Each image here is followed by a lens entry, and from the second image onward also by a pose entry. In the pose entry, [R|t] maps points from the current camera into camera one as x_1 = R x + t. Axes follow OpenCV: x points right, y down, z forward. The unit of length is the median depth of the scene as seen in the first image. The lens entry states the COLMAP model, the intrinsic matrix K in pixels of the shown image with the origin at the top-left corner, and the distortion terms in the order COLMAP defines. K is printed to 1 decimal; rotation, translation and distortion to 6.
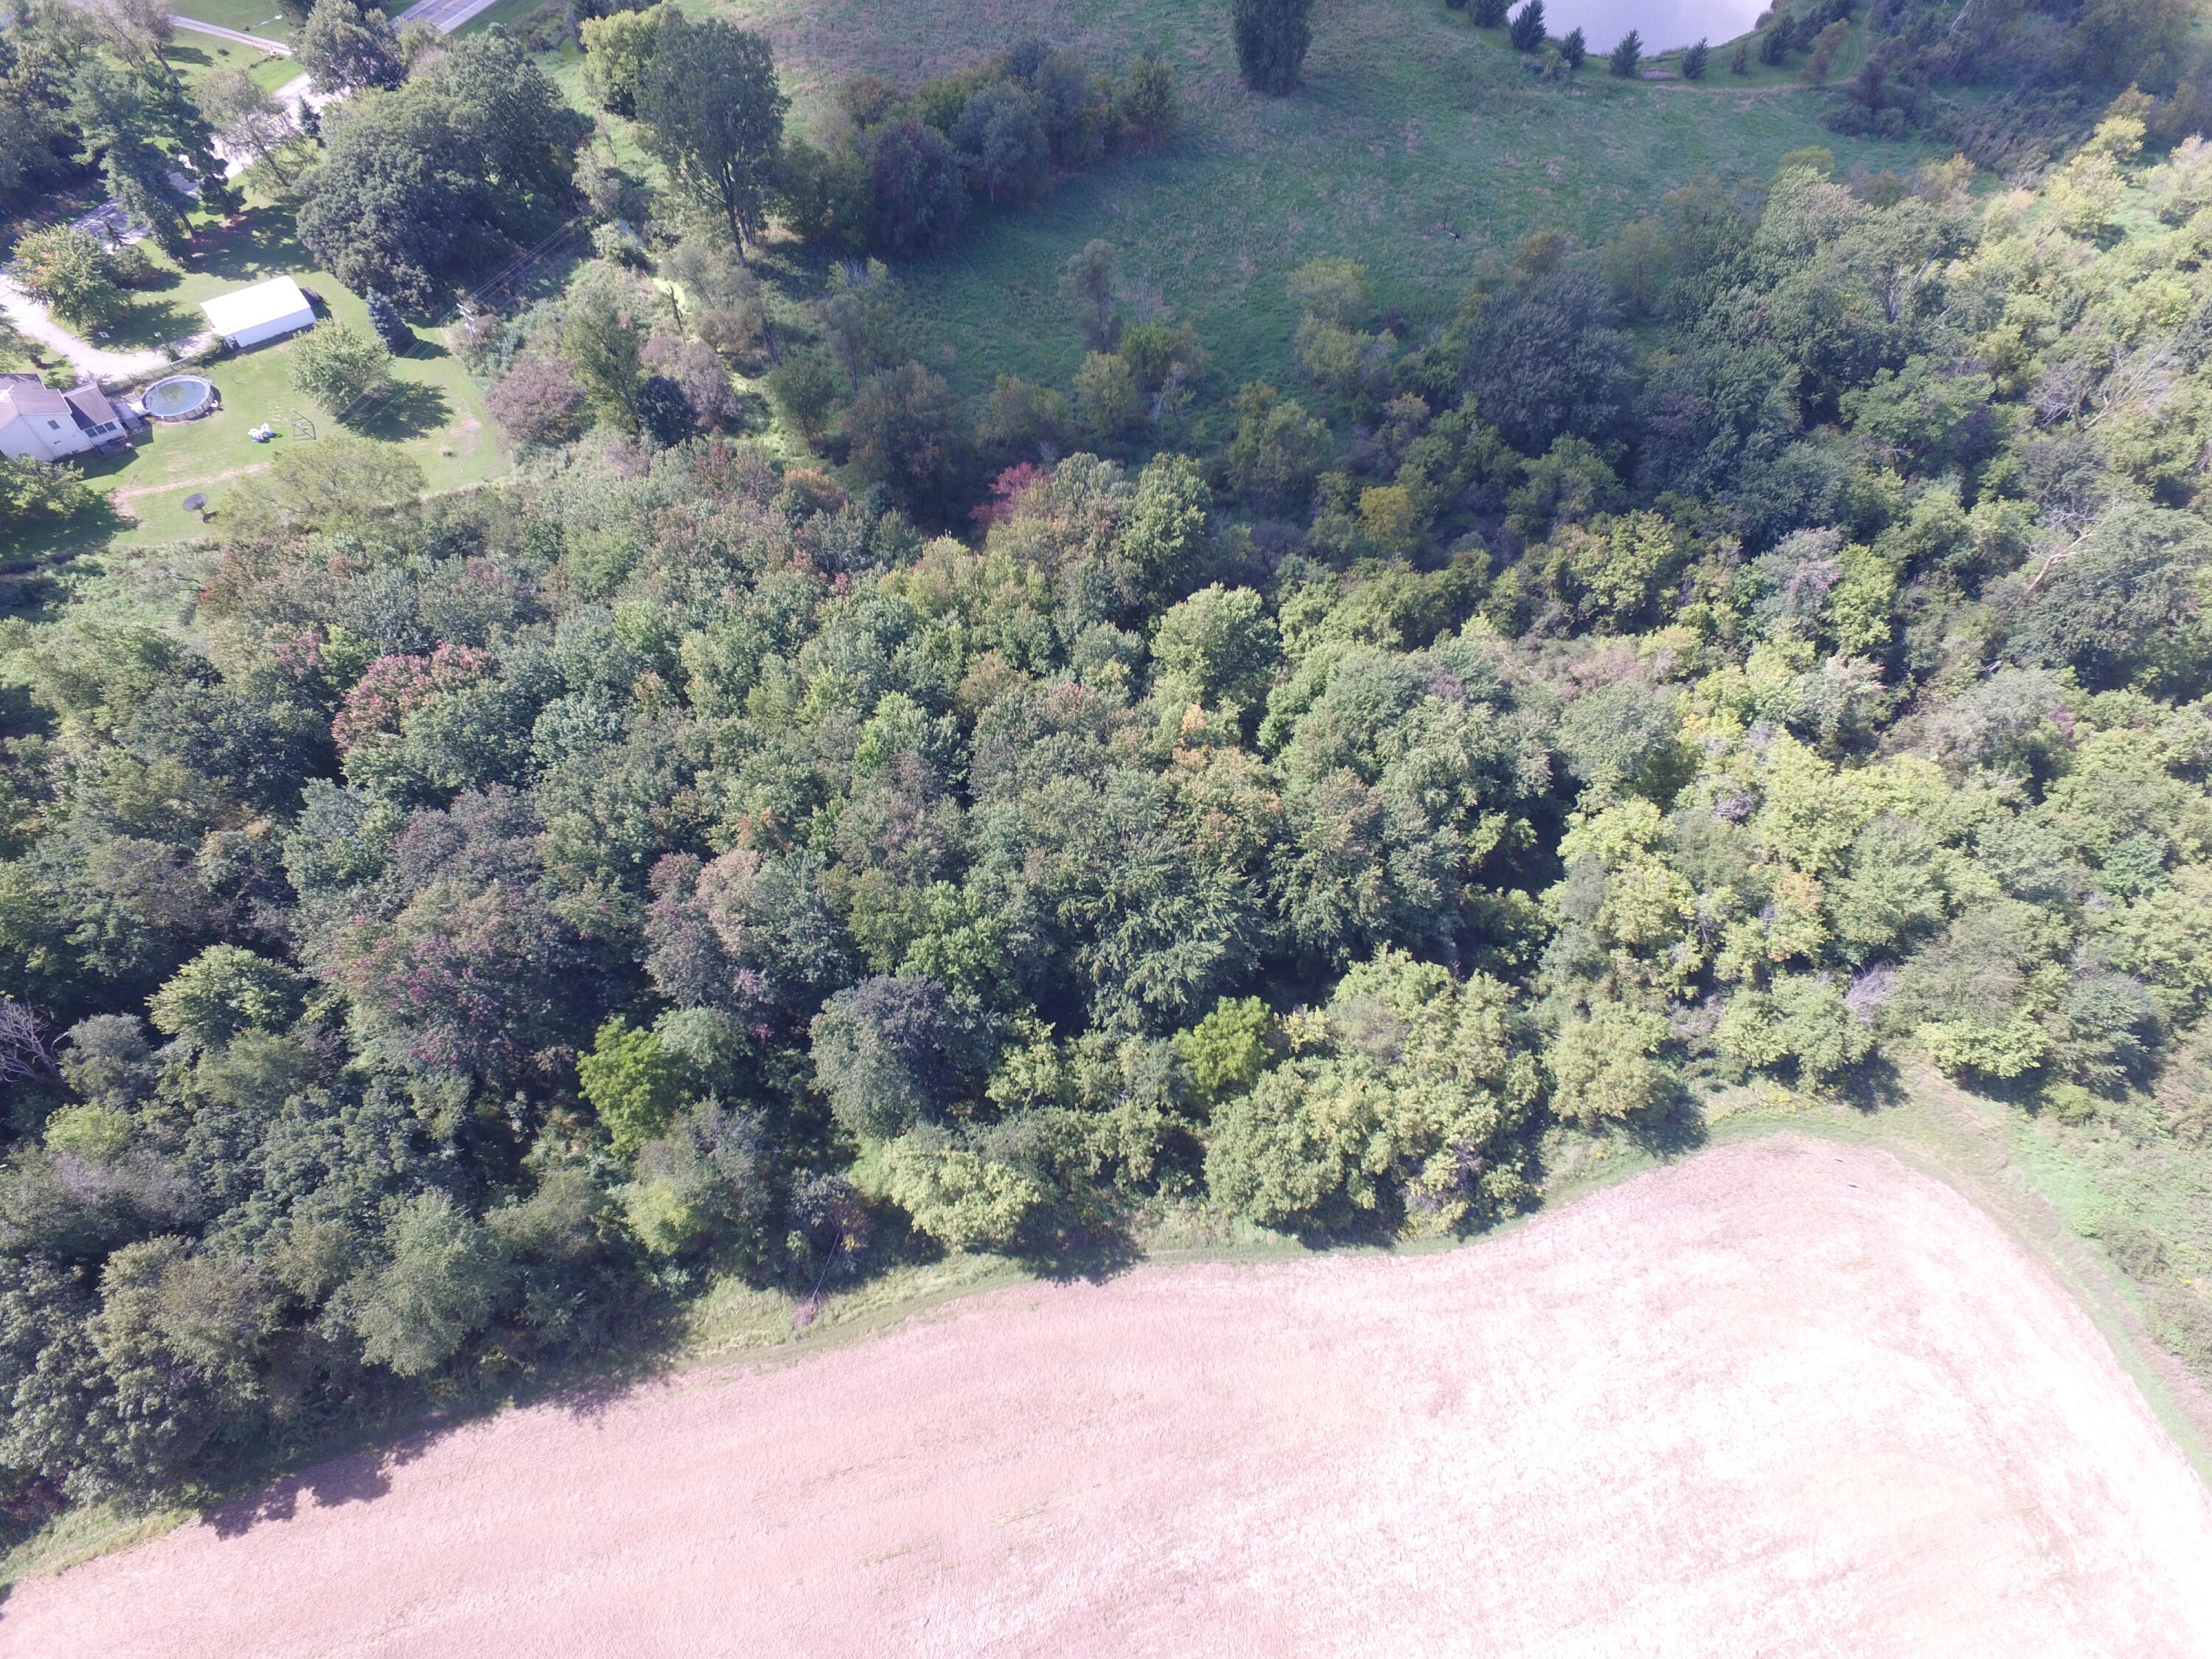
lens RADIAL K [[1284.8, 0, 1112.7], [0, 1284.8, 822.5], [0, 0, 1]] dist [-0.010383, 0.014022]
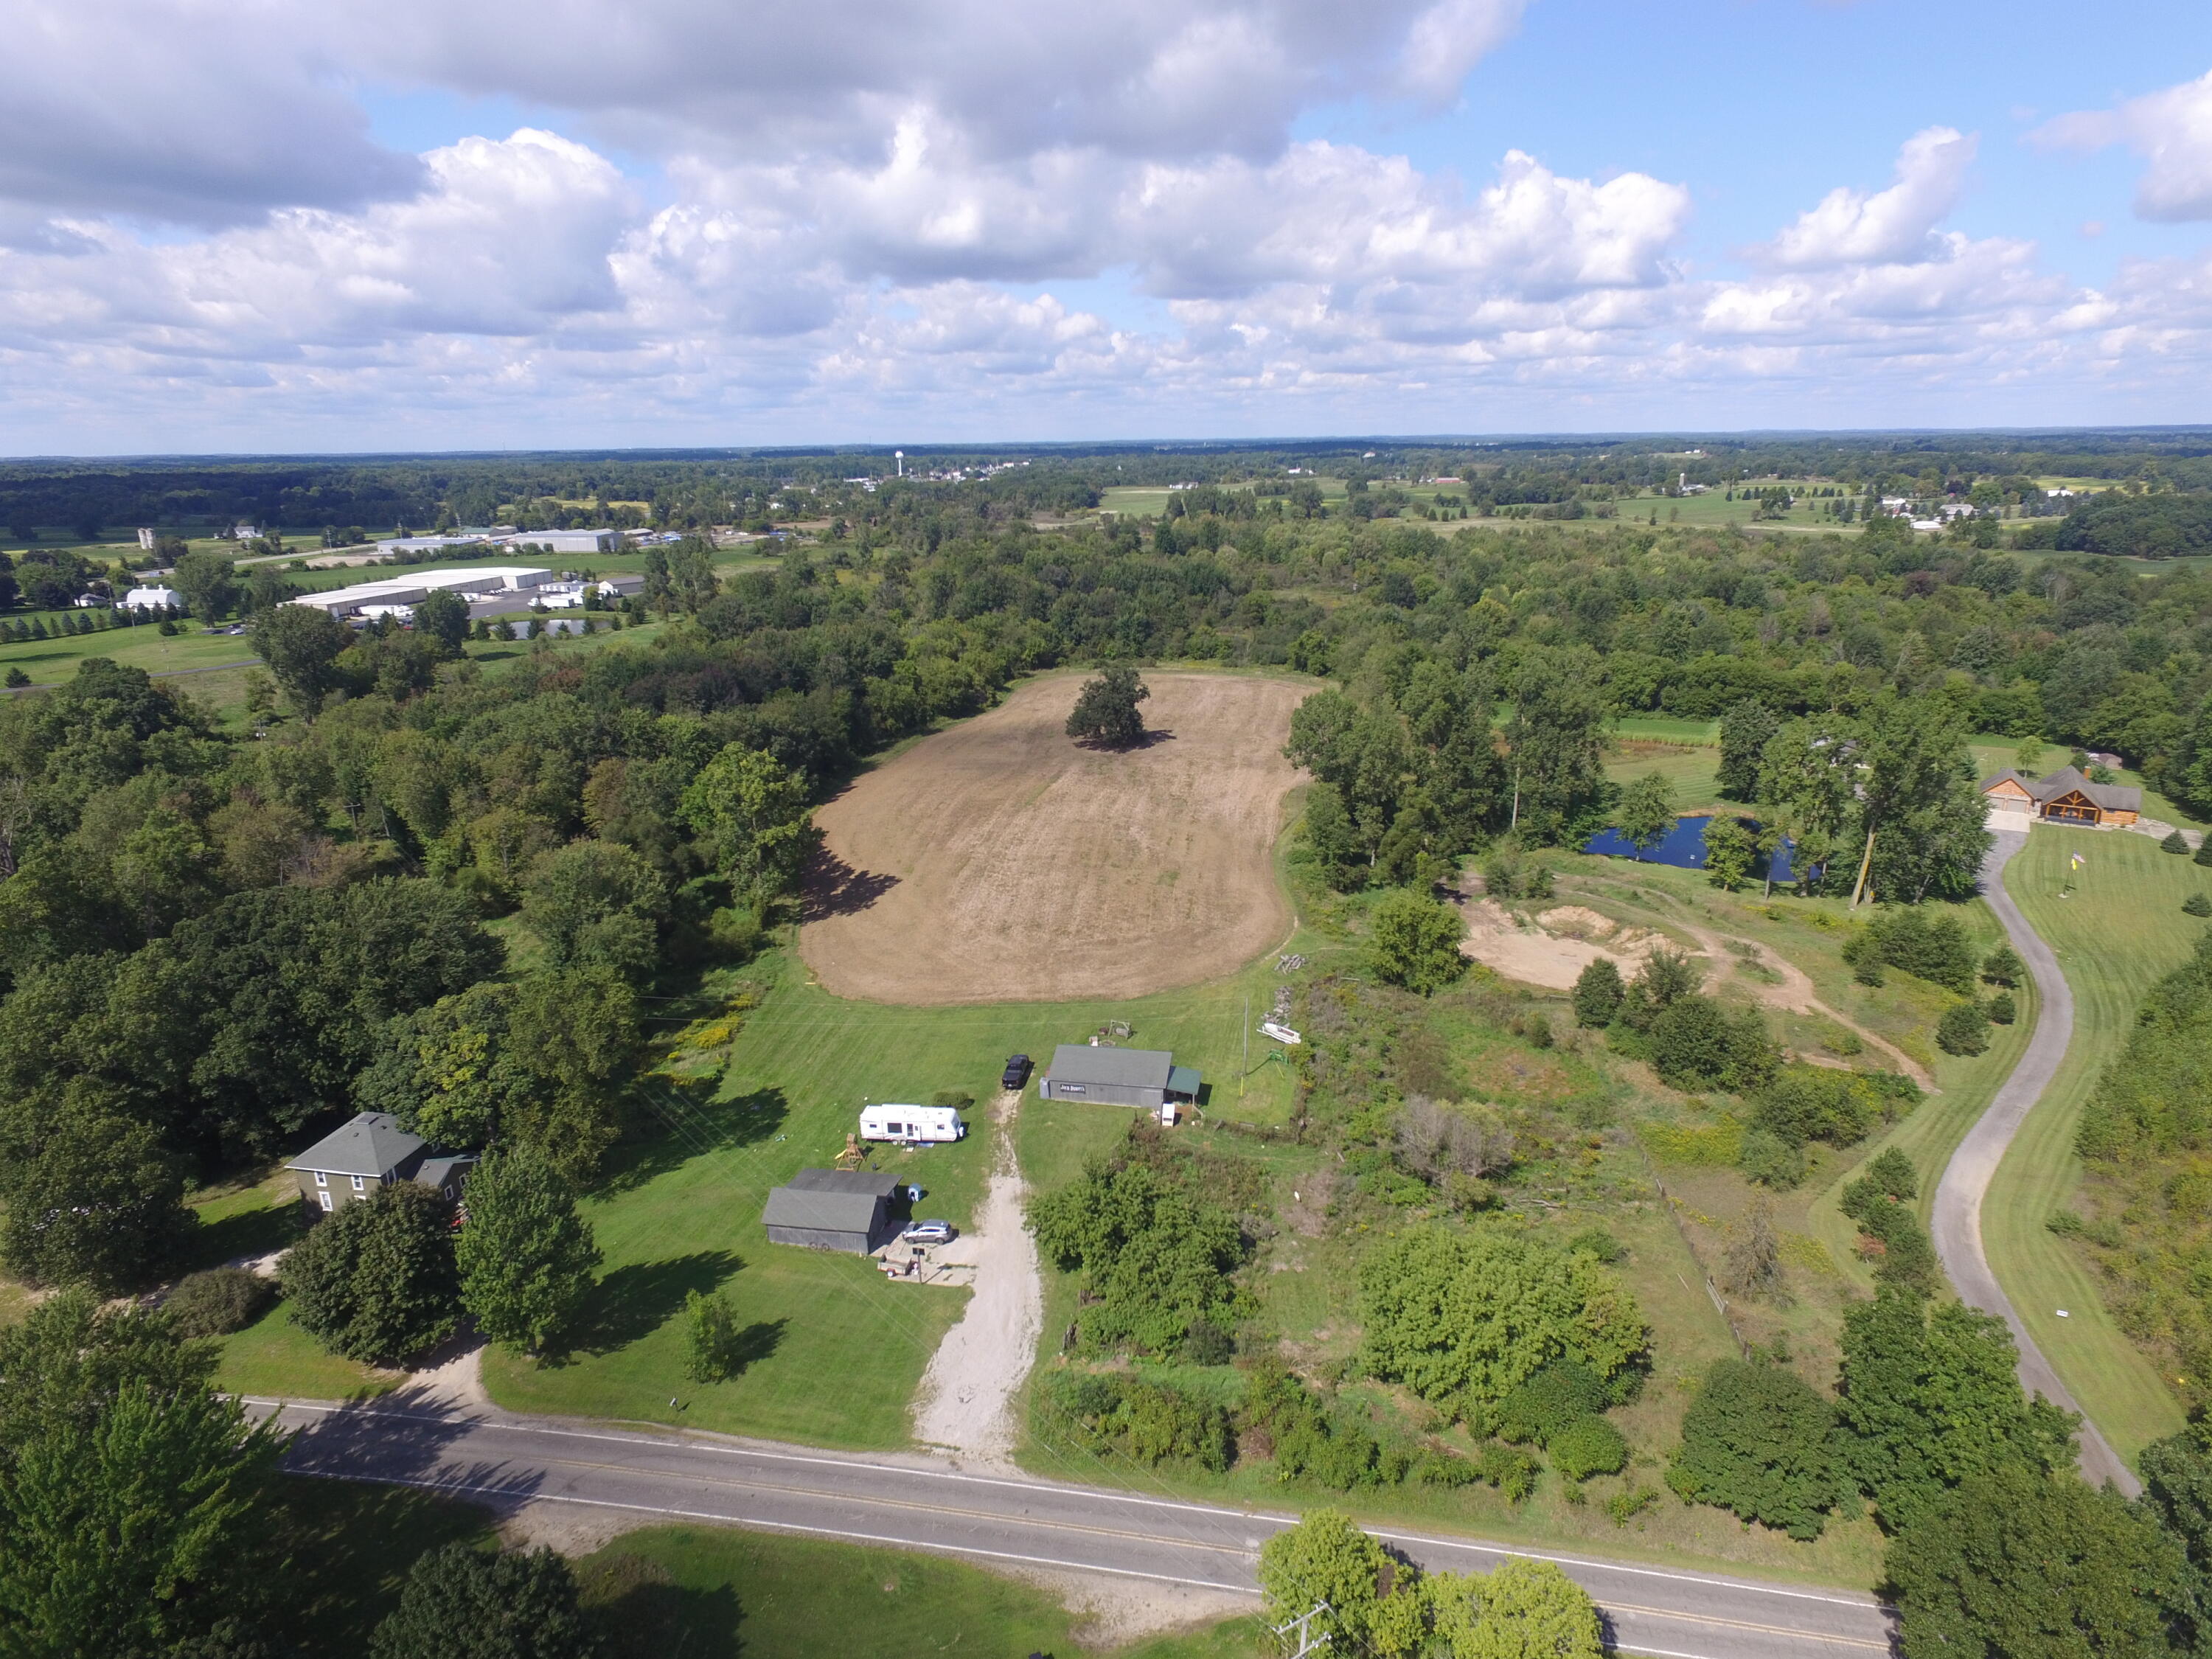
lens RADIAL K [[1284.8, 0, 1113.4], [0, 1284.8, 816.8], [0, 0, 1]] dist [-0.010383, 0.014022]
pose [[0.438842, -0.295854, 0.848462, -2.147942], [0.760620, 0.625036, -0.175462, 1.186892], [-0.478408, 0.722358, 0.499325, -0.398020]]
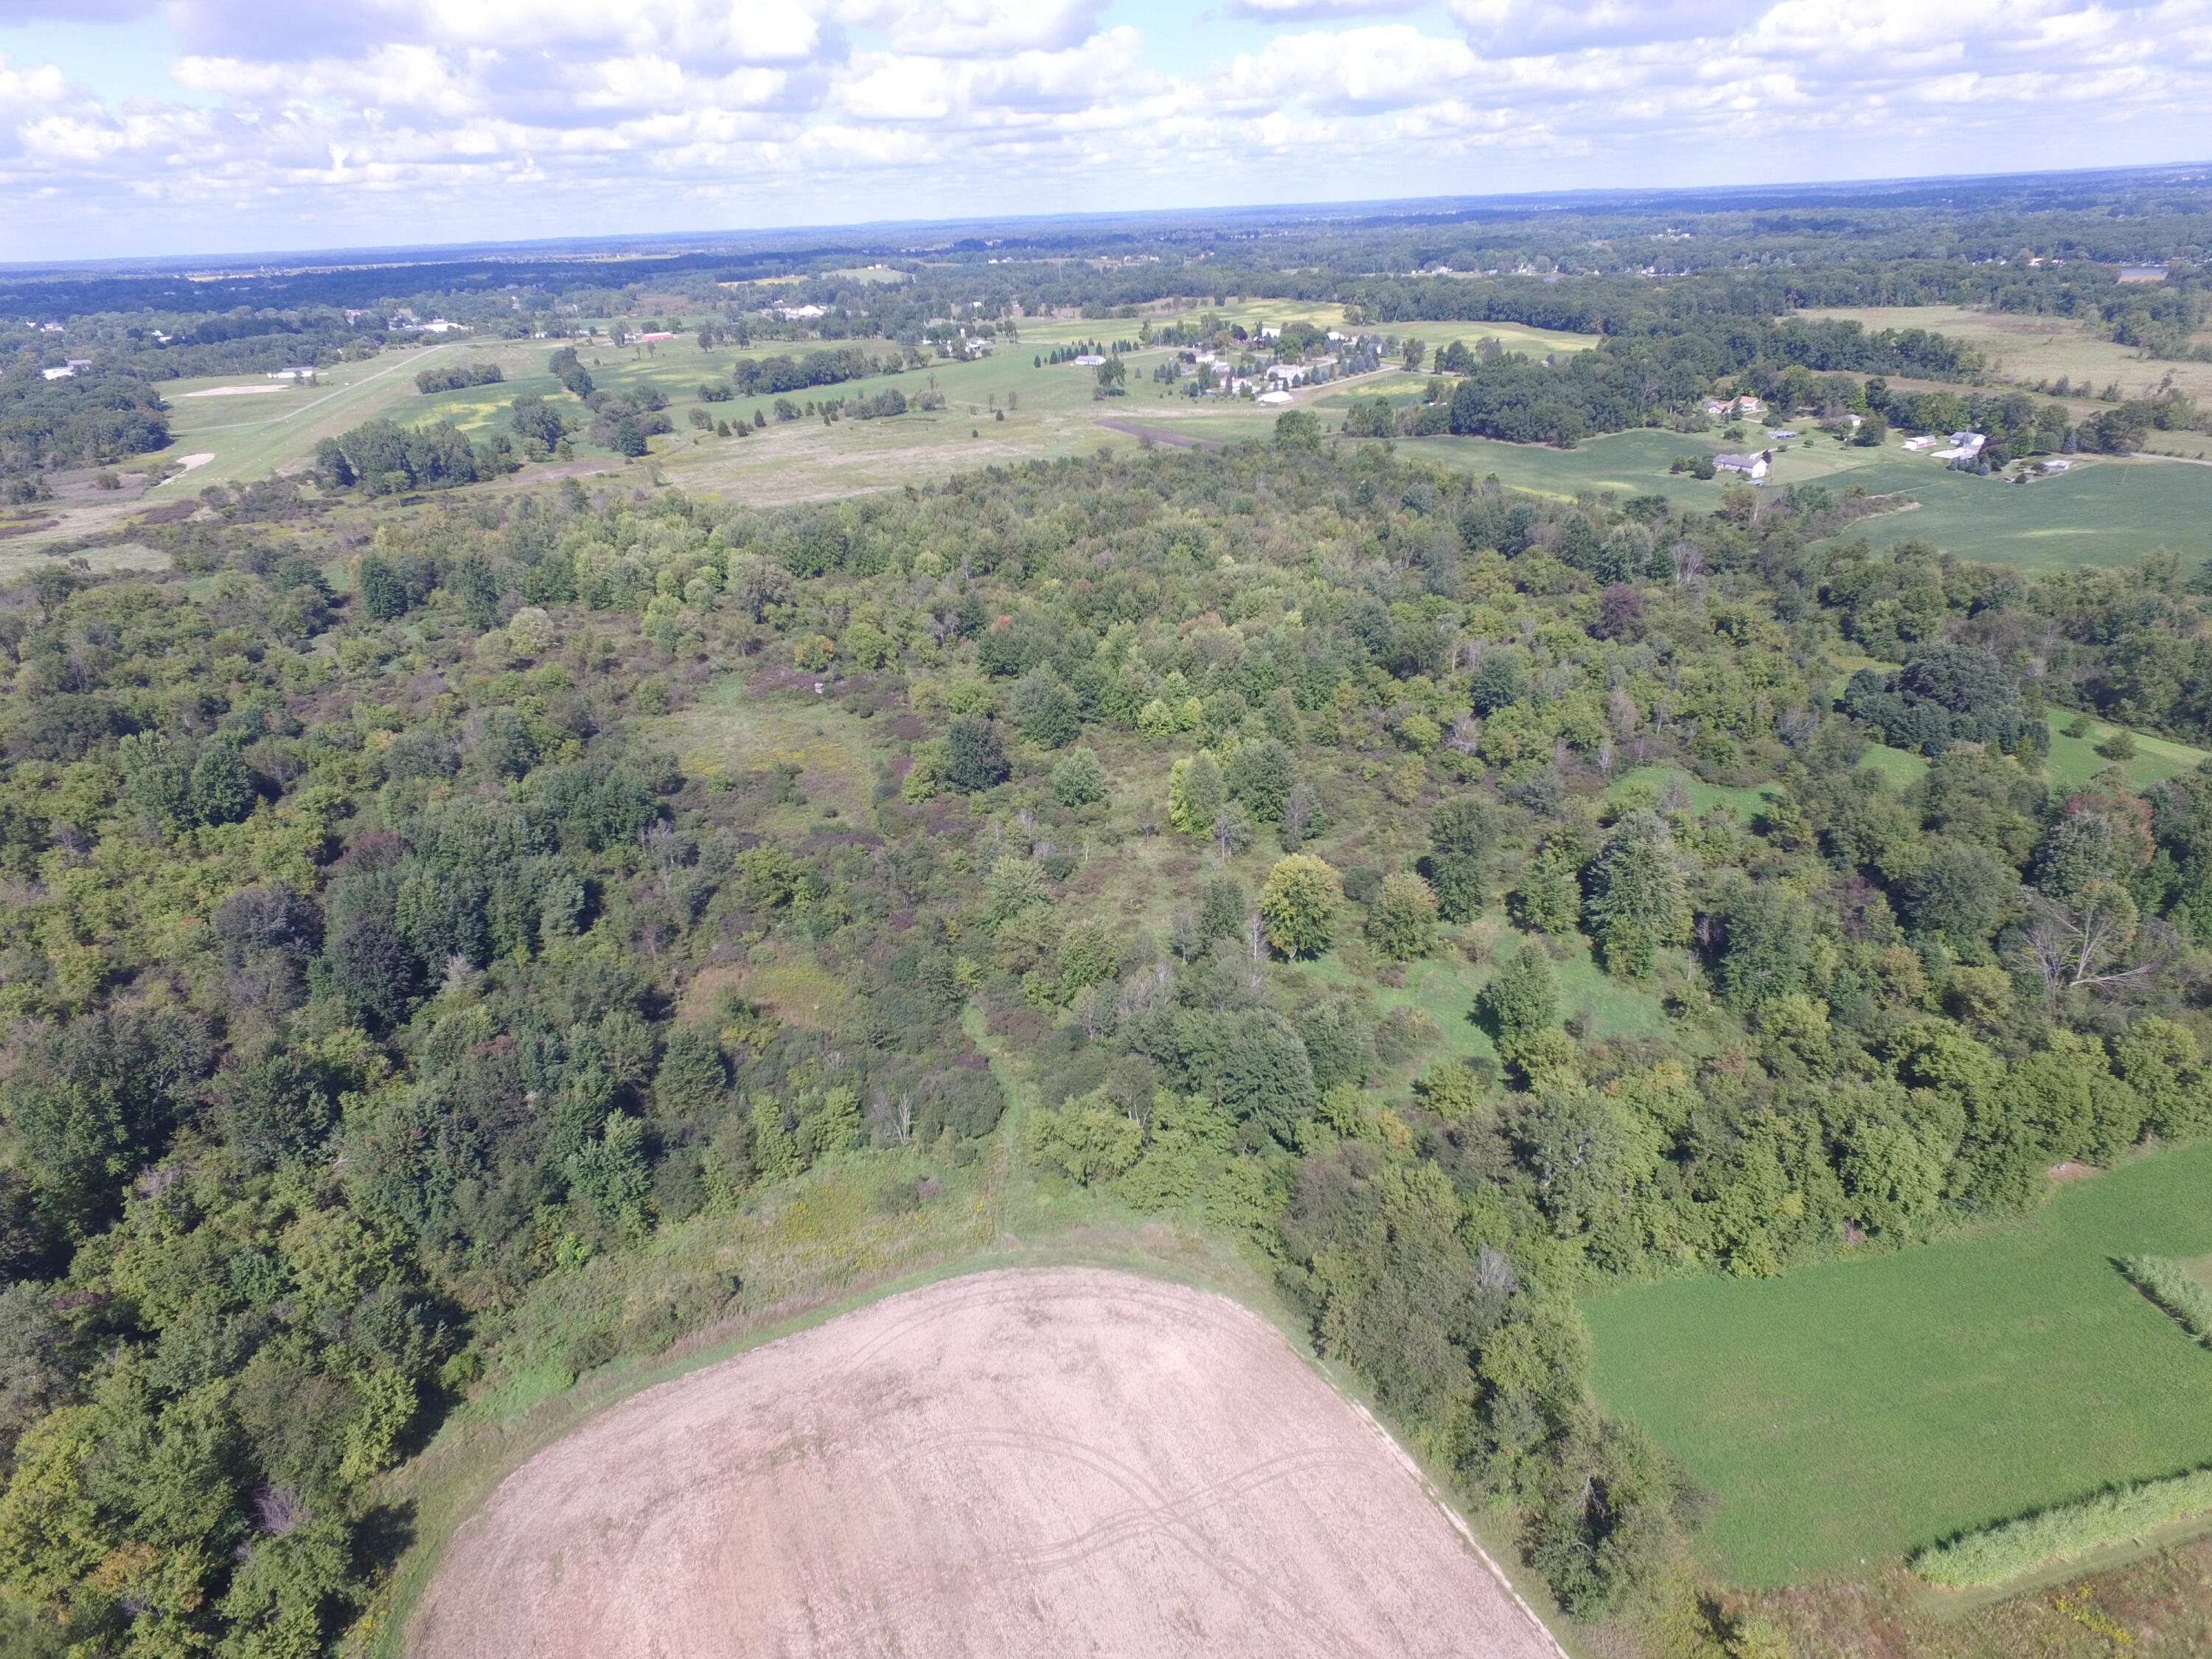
lens RADIAL K [[1284.8, 0, 1121.6], [0, 1284.8, 827.3], [0, 0, 1]] dist [-0.010383, 0.014022]
pose [[-0.169919, -0.456236, 0.873485, -0.135647], [0.835830, 0.402820, 0.372993, 0.096040], [-0.522030, 0.793464, 0.312889, -0.047093]]
